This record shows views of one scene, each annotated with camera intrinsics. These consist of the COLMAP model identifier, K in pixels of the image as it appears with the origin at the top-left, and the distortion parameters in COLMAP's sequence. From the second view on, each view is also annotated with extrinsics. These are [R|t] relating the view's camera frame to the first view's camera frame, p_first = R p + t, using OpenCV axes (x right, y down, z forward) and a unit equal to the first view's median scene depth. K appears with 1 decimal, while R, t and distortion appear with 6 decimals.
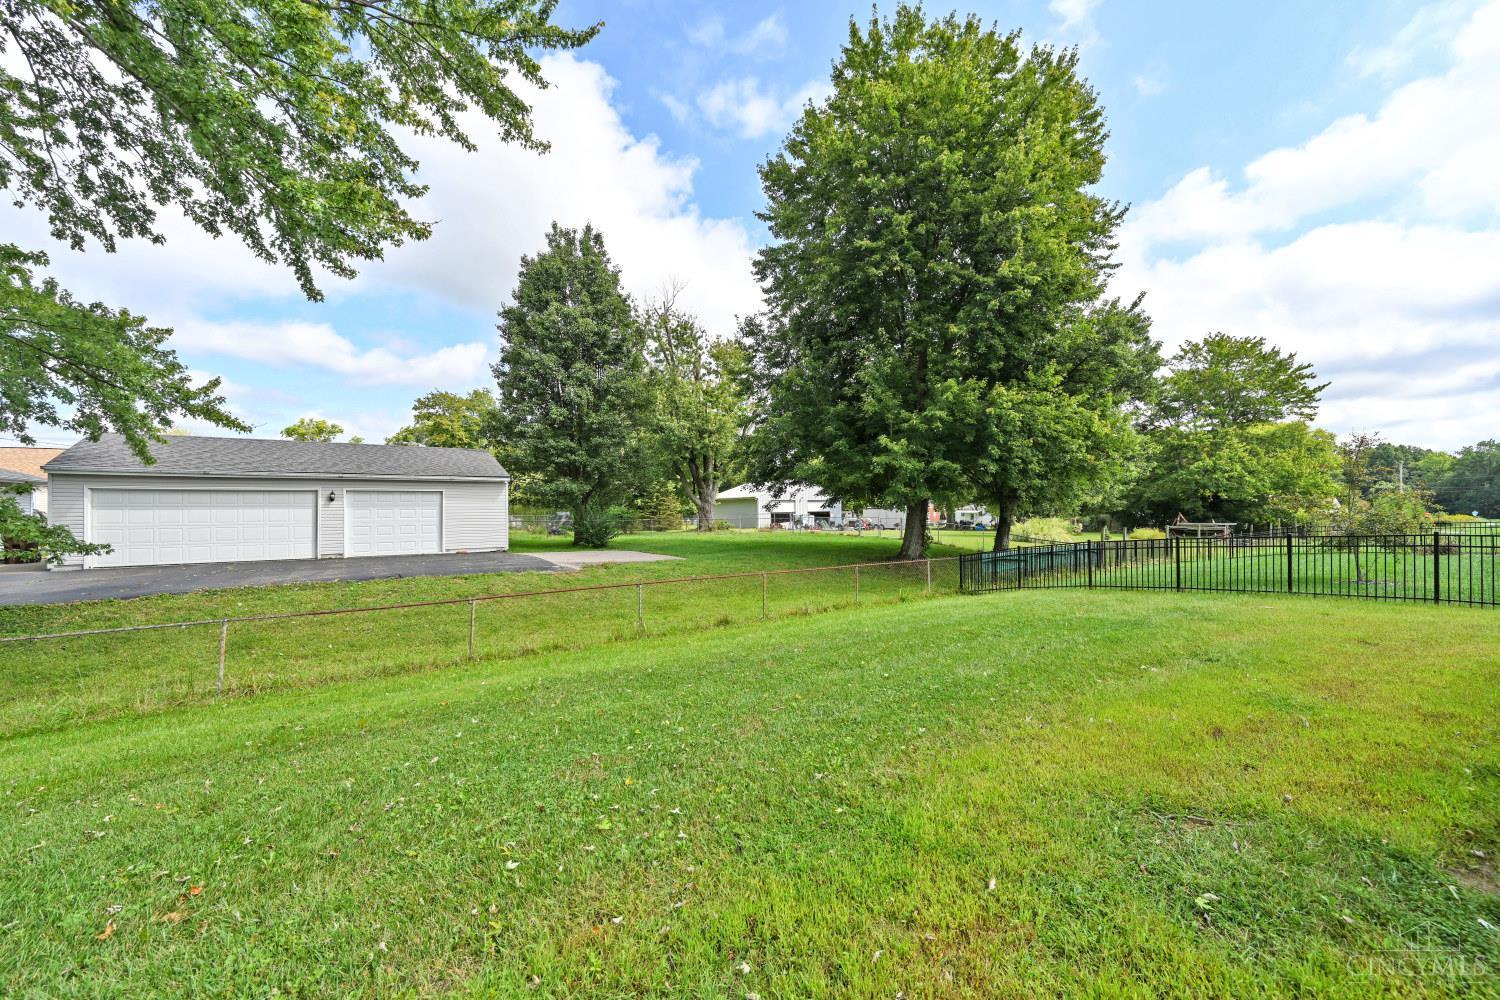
lens RADIAL K [[590.5, 0, 750.4], [0, 590.5, 502.7], [0, 0, 1]] dist [0.000942, -0.000008]
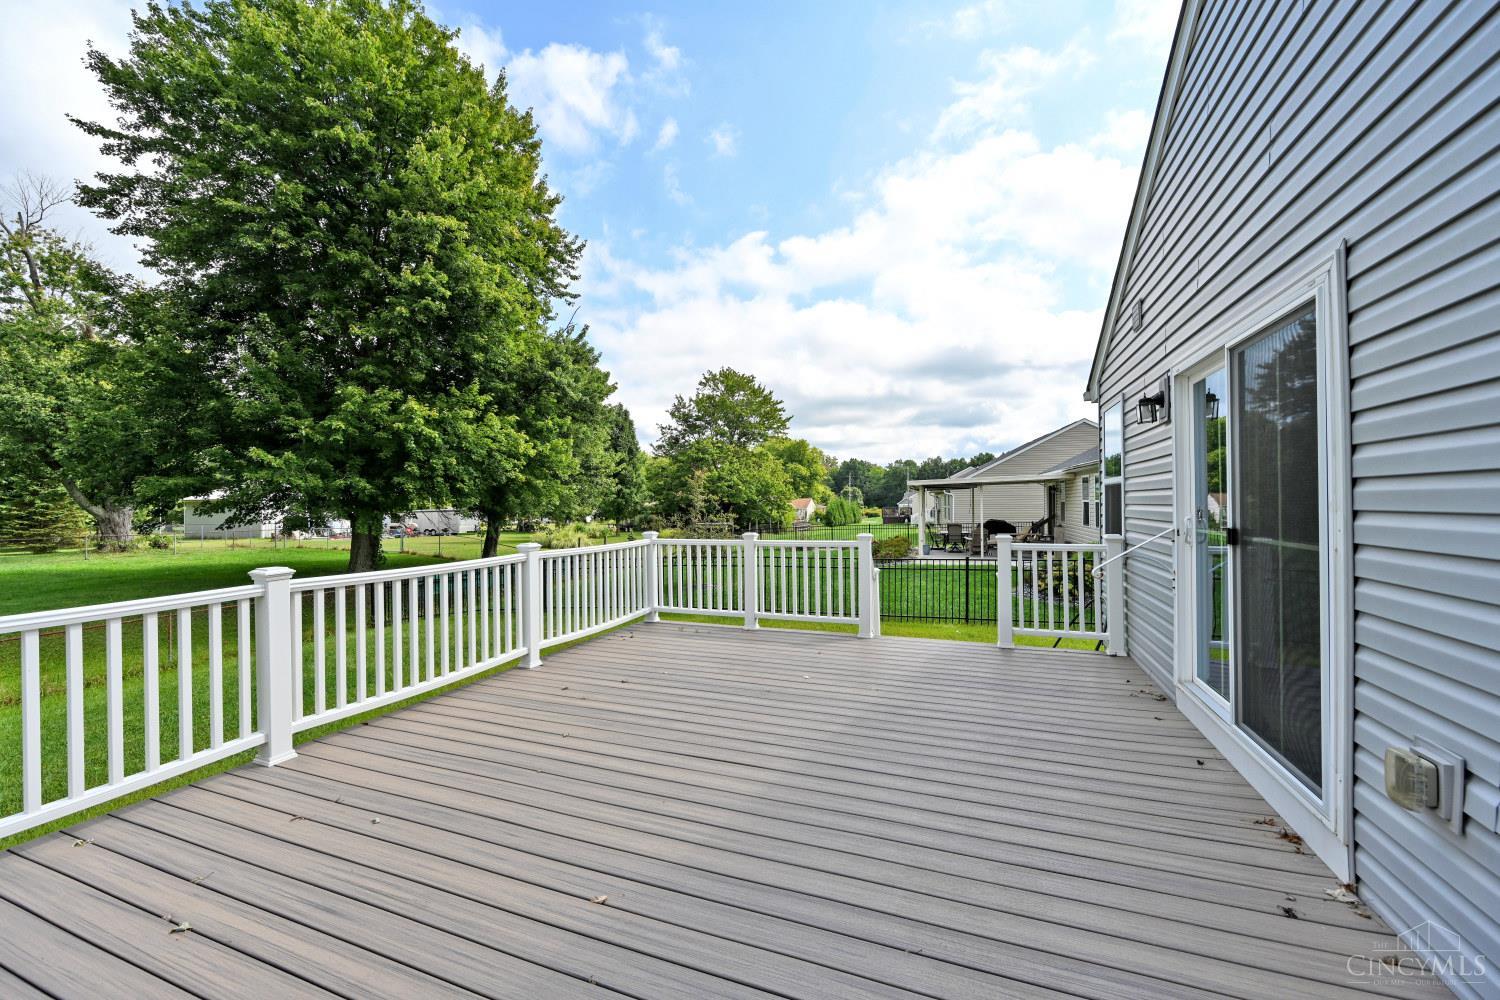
lens RADIAL K [[589.2, 0, 750.0], [0, 589.2, 500.0], [0, 0, 1]] dist [-0.003169, 0.000145]
pose [[0.806118, -0.000678, 0.591755, 0.242256], [-0.001180, 0.999996, 0.002753, -0.034522], [-0.591754, -0.002917, 0.806113, -0.048175]]
